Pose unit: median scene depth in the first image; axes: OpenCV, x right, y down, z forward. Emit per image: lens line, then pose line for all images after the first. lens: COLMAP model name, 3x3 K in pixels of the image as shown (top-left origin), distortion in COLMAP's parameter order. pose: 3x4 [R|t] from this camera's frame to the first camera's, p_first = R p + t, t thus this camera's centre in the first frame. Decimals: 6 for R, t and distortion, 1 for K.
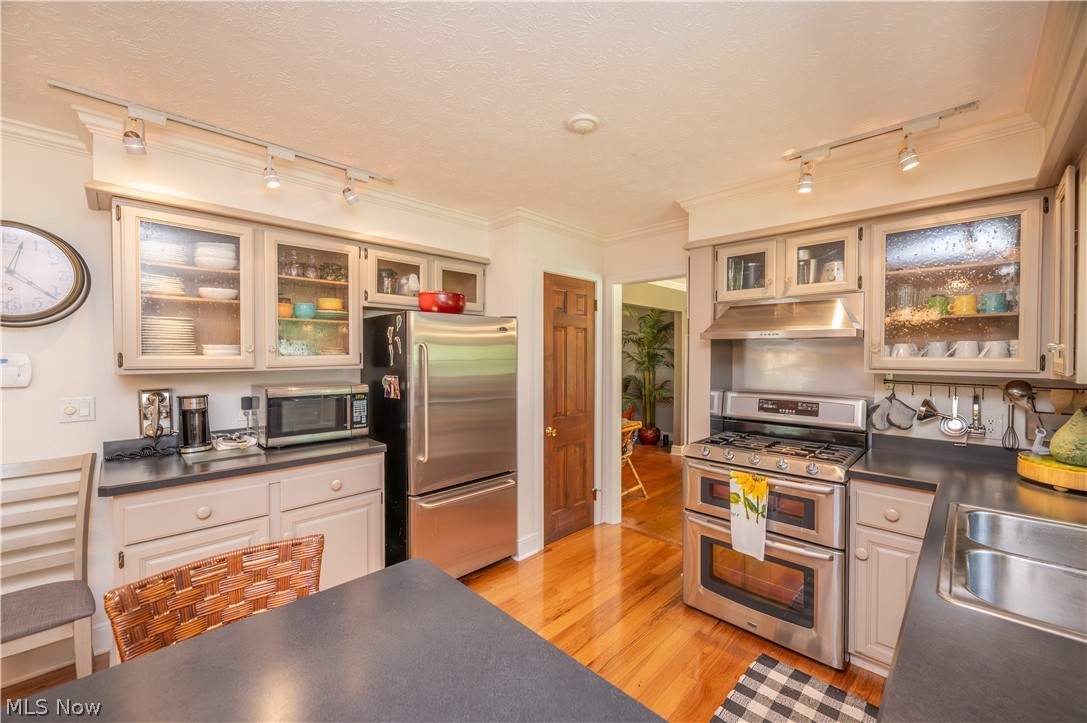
lens RADIAL K [[426.5, 0, 545.7], [0, 426.5, 361.5], [0, 0, 1]] dist [-0.007233, 0.000562]
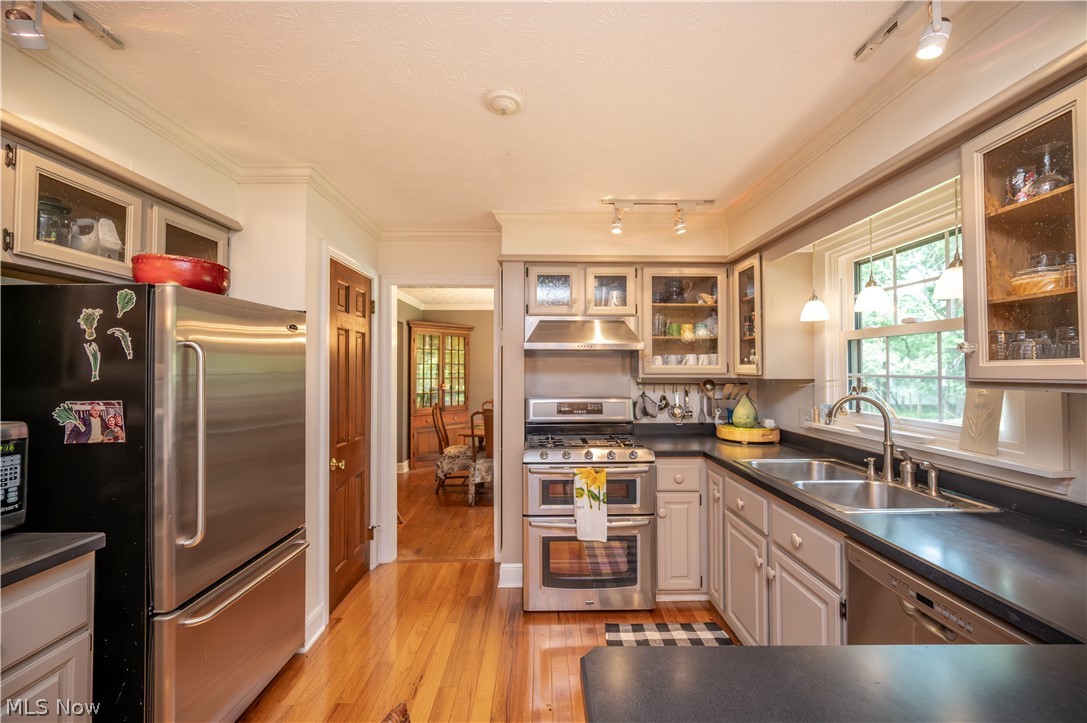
lens RADIAL K [[426.5, 0, 547.9], [0, 426.5, 361.0], [0, 0, 1]] dist [-0.007233, 0.000562]
pose [[0.702167, 0.009020, 0.711956, -0.381243], [0.016688, 0.999437, -0.029121, 0.009579], [-0.711817, 0.032328, 0.701620, 0.256093]]
